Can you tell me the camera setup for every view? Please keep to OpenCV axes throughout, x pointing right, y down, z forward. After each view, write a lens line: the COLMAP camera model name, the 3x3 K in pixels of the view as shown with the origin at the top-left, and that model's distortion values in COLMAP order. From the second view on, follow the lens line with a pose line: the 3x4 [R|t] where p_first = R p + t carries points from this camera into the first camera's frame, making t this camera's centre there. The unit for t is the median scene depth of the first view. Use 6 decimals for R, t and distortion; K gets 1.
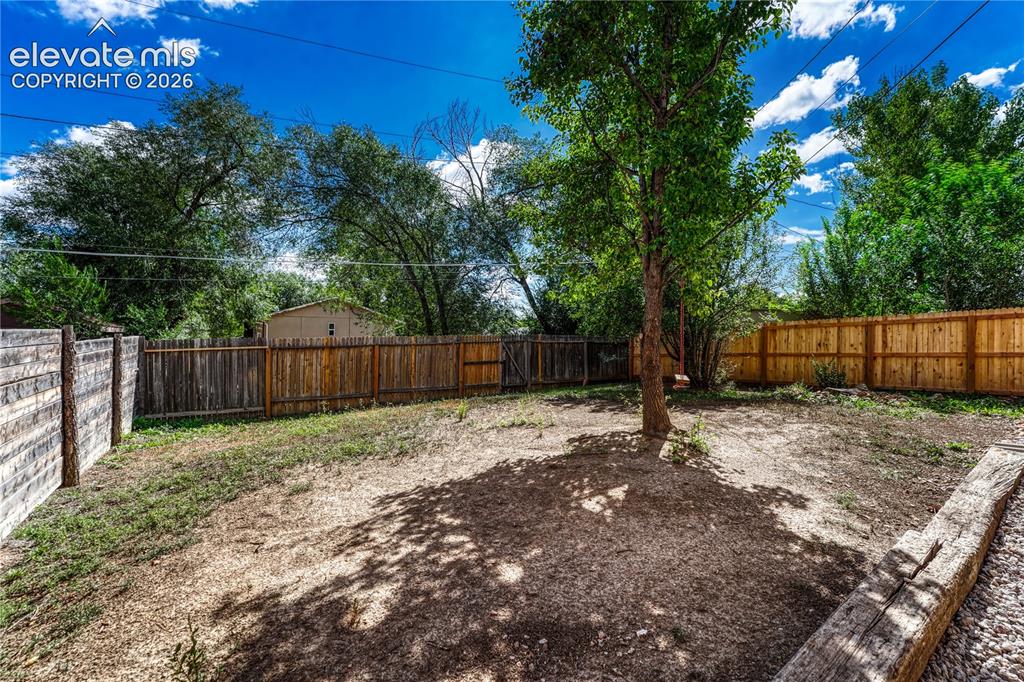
lens RADIAL K [[449.2, 0, 510.3], [0, 449.2, 337.4], [0, 0, 1]] dist [-0.001224, -0.000015]
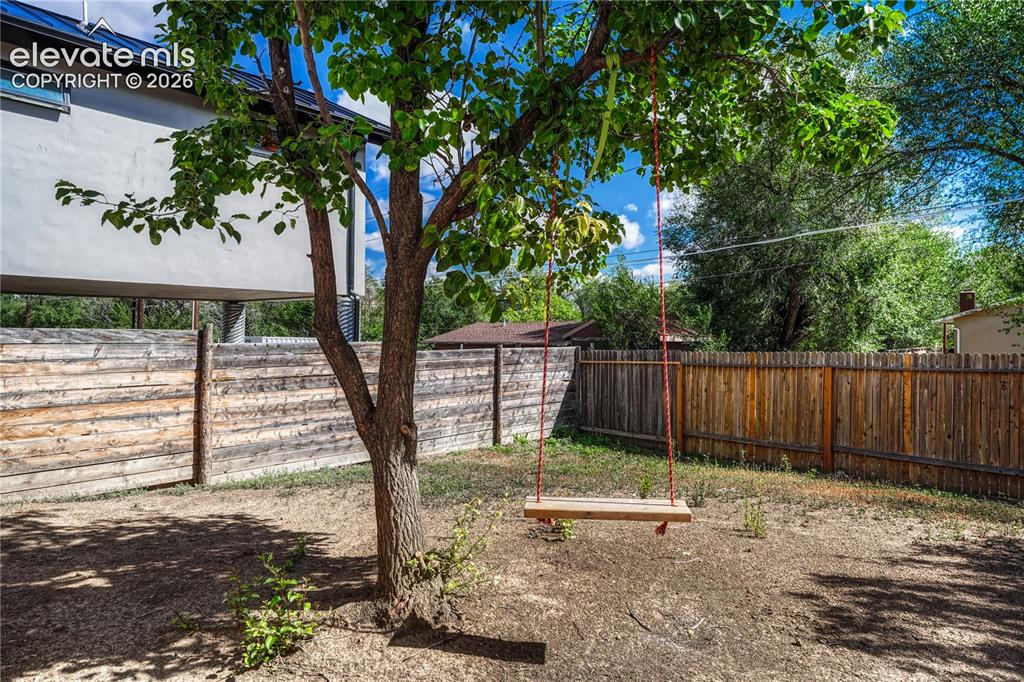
lens RADIAL K [[629.0, 0, 511.1], [0, 629.0, 339.6], [0, 0, 1]] dist [0.007540, 0.000063]
pose [[0.211247, 0.003494, -0.977426, 0.487235], [-0.011696, 0.999931, 0.001046, -0.016615], [0.977363, 0.011211, 0.211273, 0.517160]]
